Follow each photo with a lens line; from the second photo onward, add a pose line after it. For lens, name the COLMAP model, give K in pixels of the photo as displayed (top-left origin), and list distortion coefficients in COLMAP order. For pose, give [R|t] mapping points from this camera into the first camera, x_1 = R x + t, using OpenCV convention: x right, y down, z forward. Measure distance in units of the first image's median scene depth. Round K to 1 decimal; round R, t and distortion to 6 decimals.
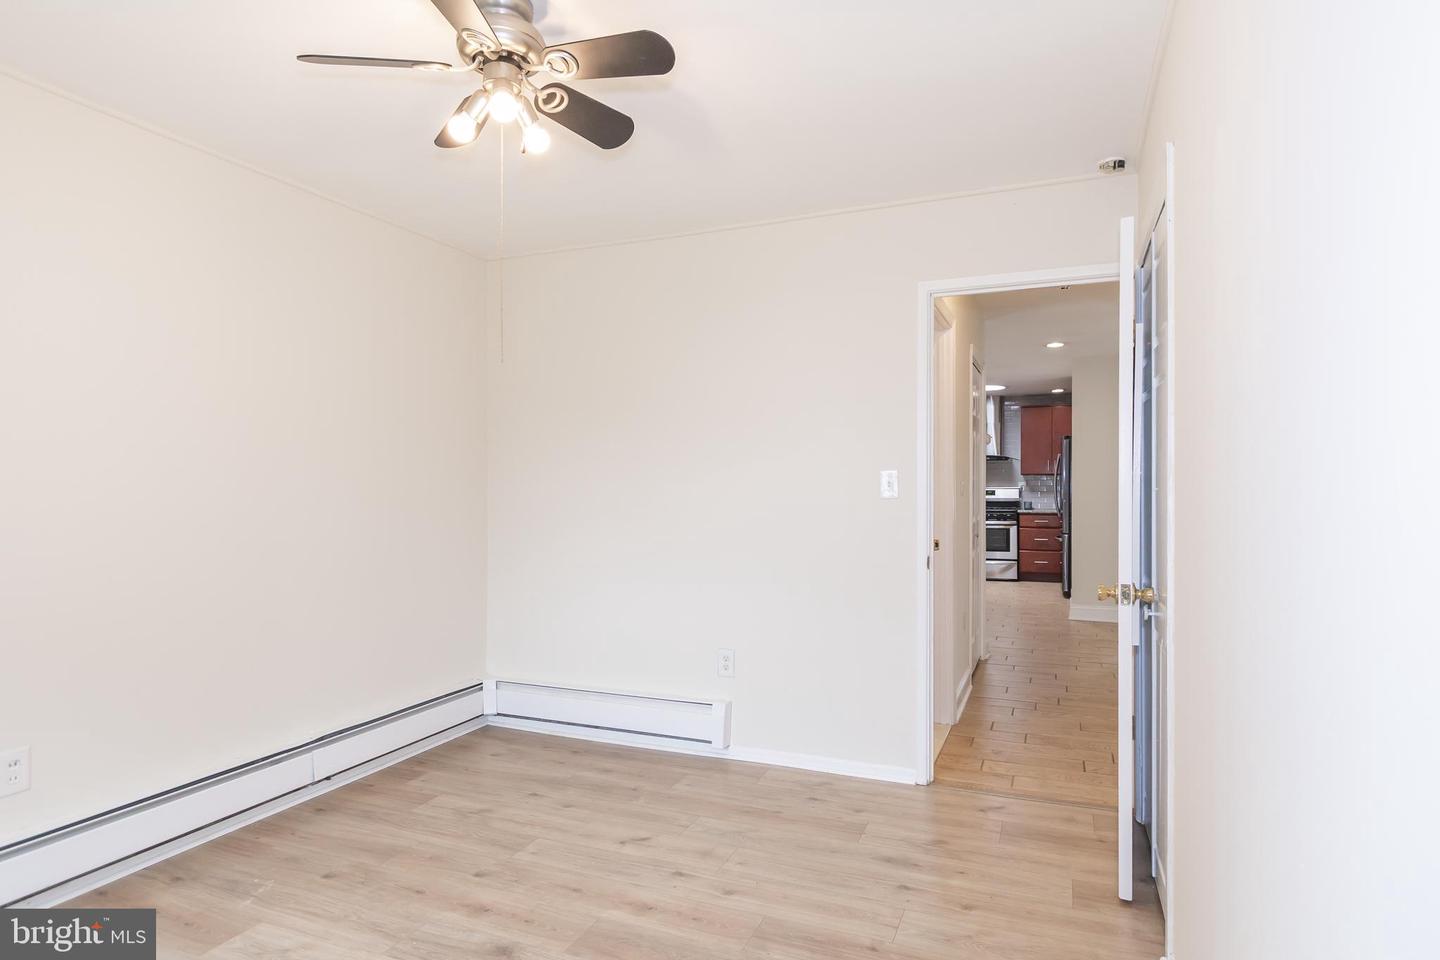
lens RADIAL K [[819.4, 0, 726.3], [0, 819.4, 489.1], [0, 0, 1]] dist [0.006012, -0.004957]
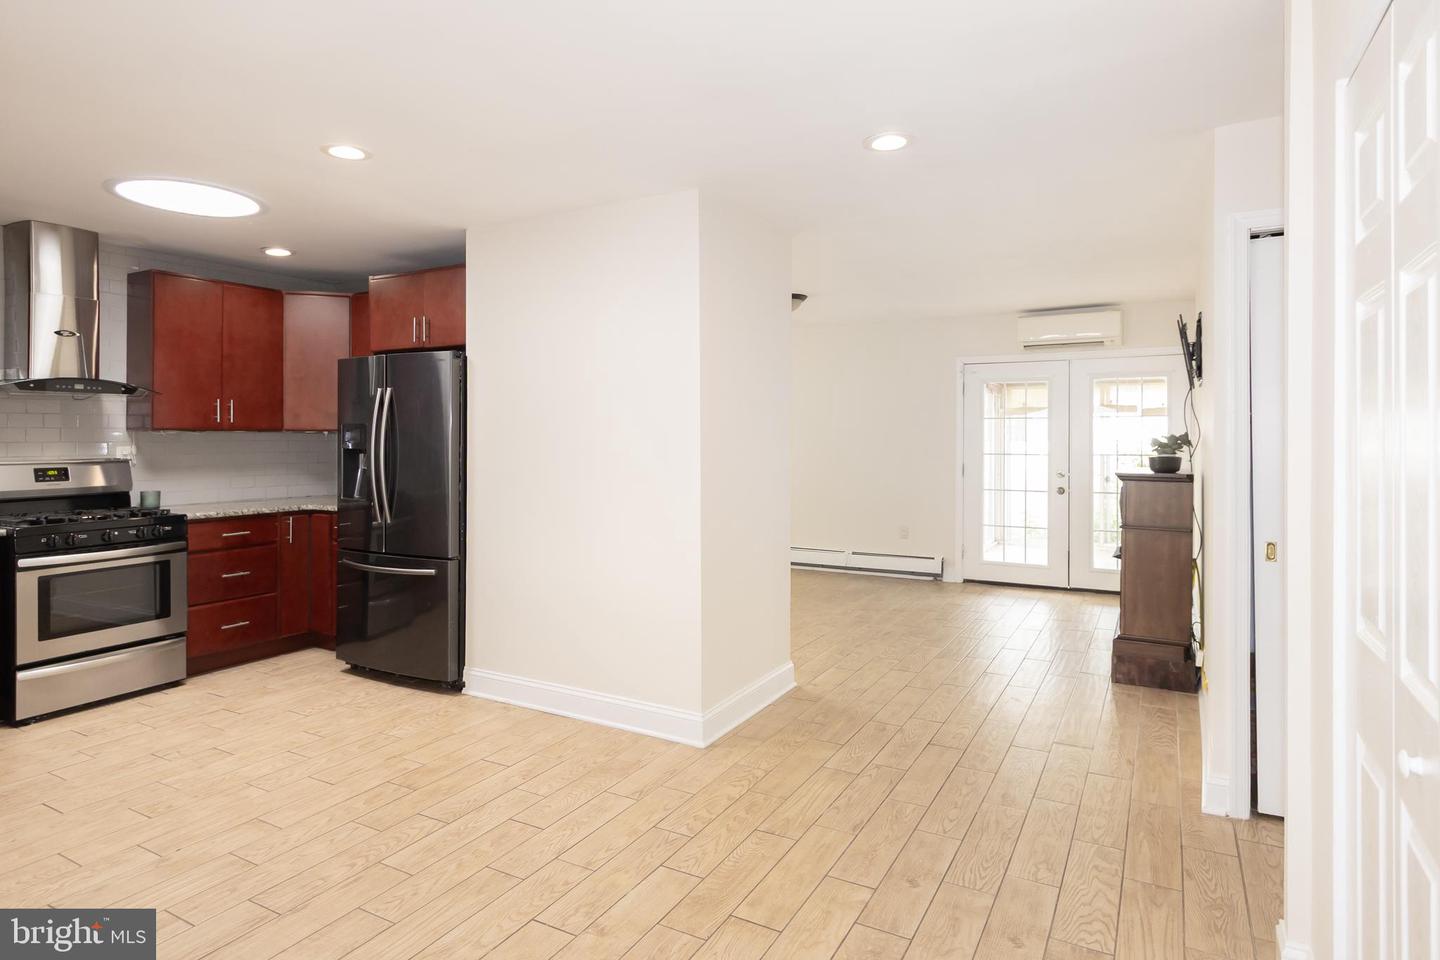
lens RADIAL K [[819.4, 0, 705.4], [0, 819.4, 438.9], [0, 0, 1]] dist [0.006012, -0.004957]
pose [[0.117464, -0.012857, 0.992994, -0.033091], [0.009995, 0.999881, 0.011763, -0.015316], [-0.993027, 0.008543, 0.117578, 0.683565]]
